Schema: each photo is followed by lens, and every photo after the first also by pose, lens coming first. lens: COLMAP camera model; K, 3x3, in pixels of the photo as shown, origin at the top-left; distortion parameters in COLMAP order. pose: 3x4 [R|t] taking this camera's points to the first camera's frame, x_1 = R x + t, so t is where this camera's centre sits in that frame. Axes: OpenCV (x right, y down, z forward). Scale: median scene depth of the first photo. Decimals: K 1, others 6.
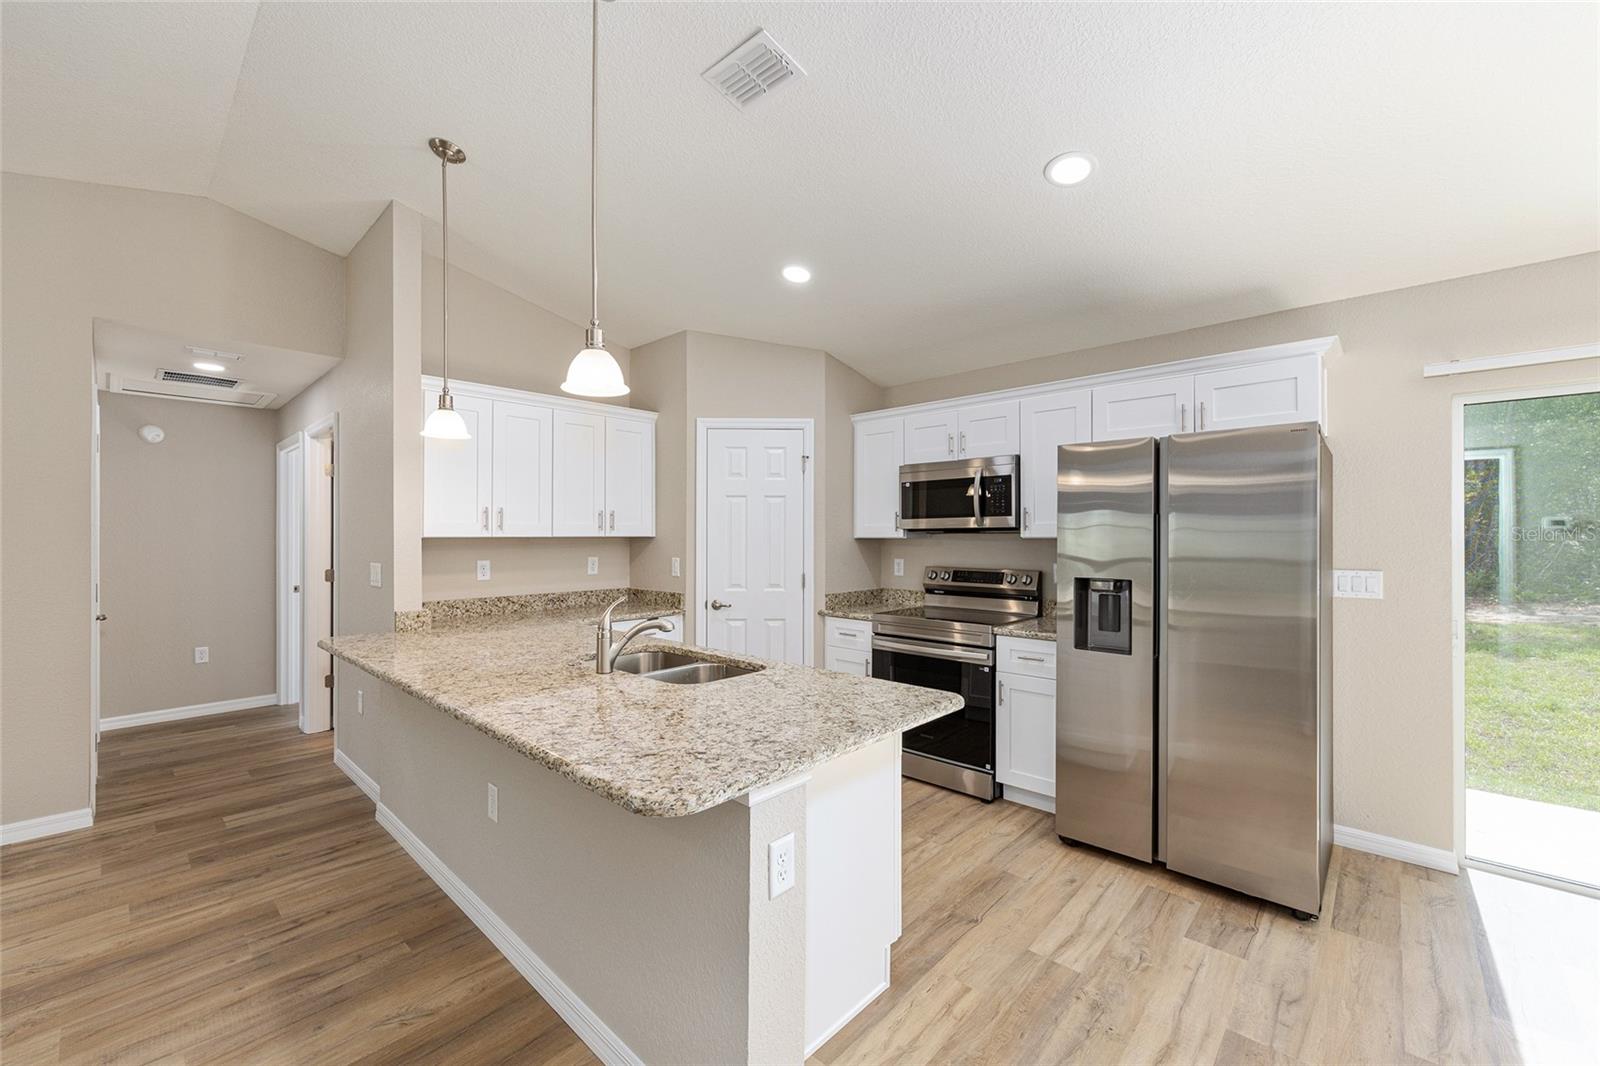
lens RADIAL K [[643.7, 0, 803.6], [0, 643.7, 536.1], [0, 0, 1]] dist [-0.000178, 0.000009]
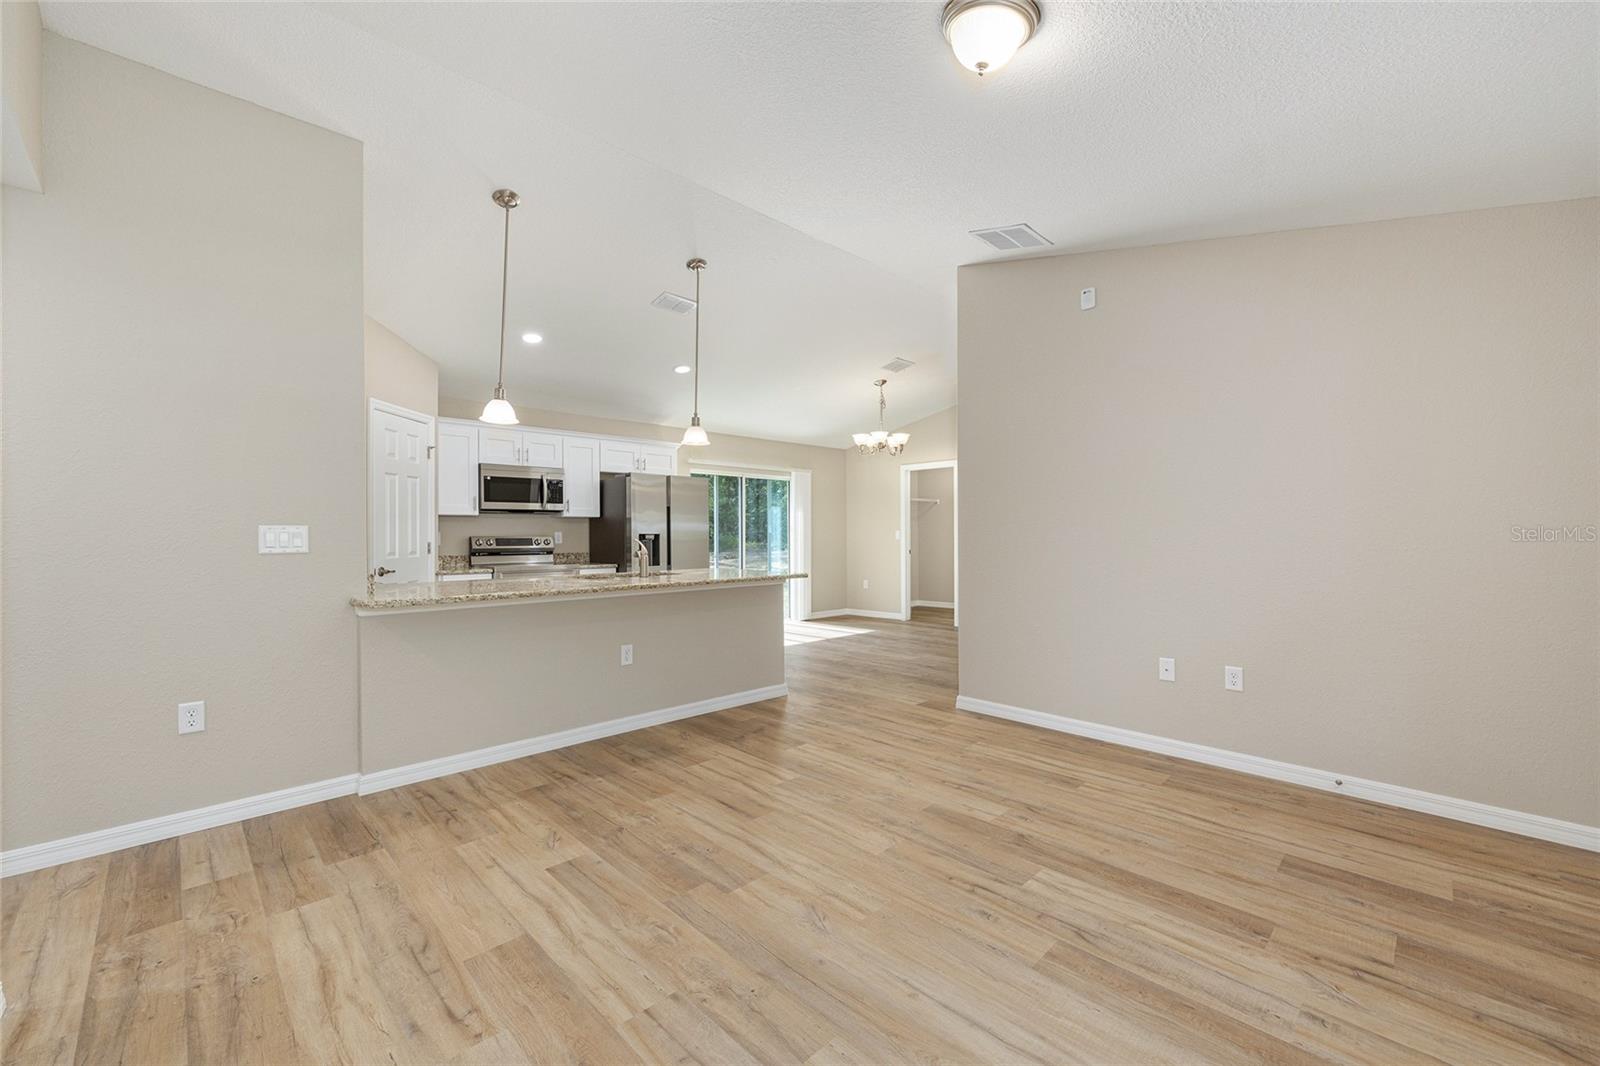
lens RADIAL K [[639.4, 0, 801.5], [0, 639.4, 537.1], [0, 0, 1]] dist [-0.002414, 0.000669]
pose [[0.049771, -0.006023, 0.998742, -1.359666], [0.003635, 0.999976, 0.005850, 0.050942], [-0.998754, 0.003340, 0.049792, 0.266607]]
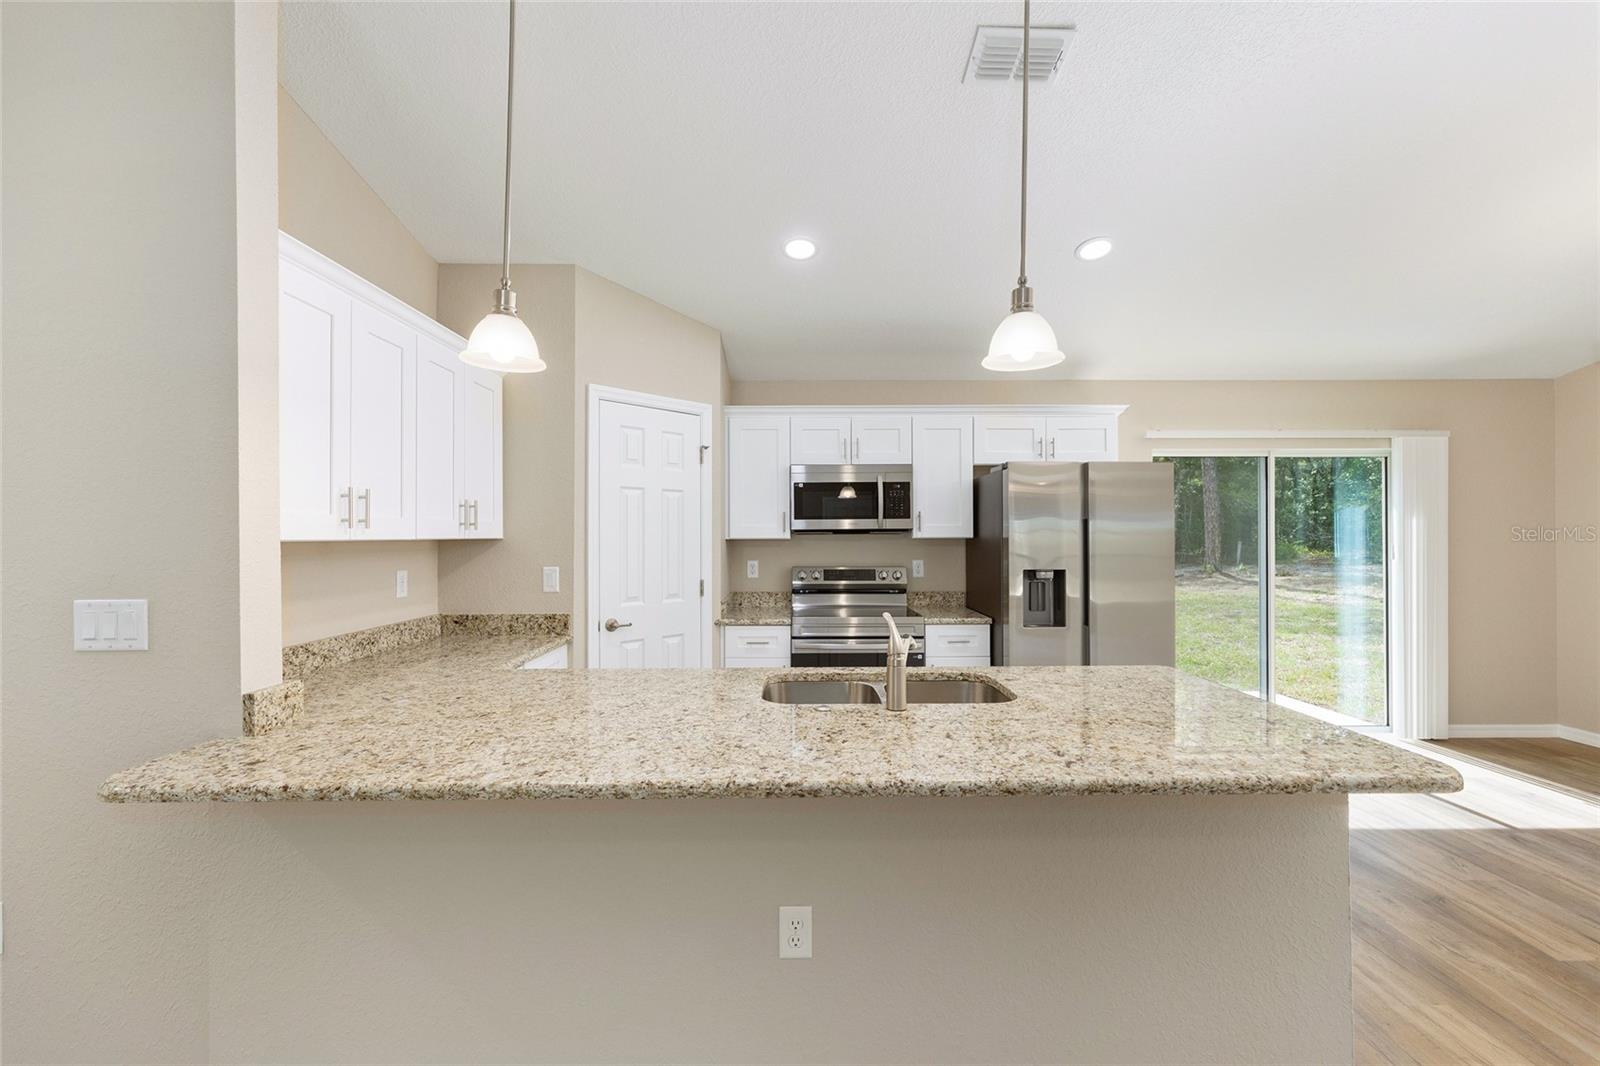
lens RADIAL K [[639.4, 0, 801.5], [0, 639.4, 537.1], [0, 0, 1]] dist [-0.002414, 0.000669]
pose [[0.728672, -0.003042, 0.684856, -0.575727], [0.003352, 0.999994, 0.000875, -0.000693], [-0.684854, 0.001658, 0.728678, 0.311680]]
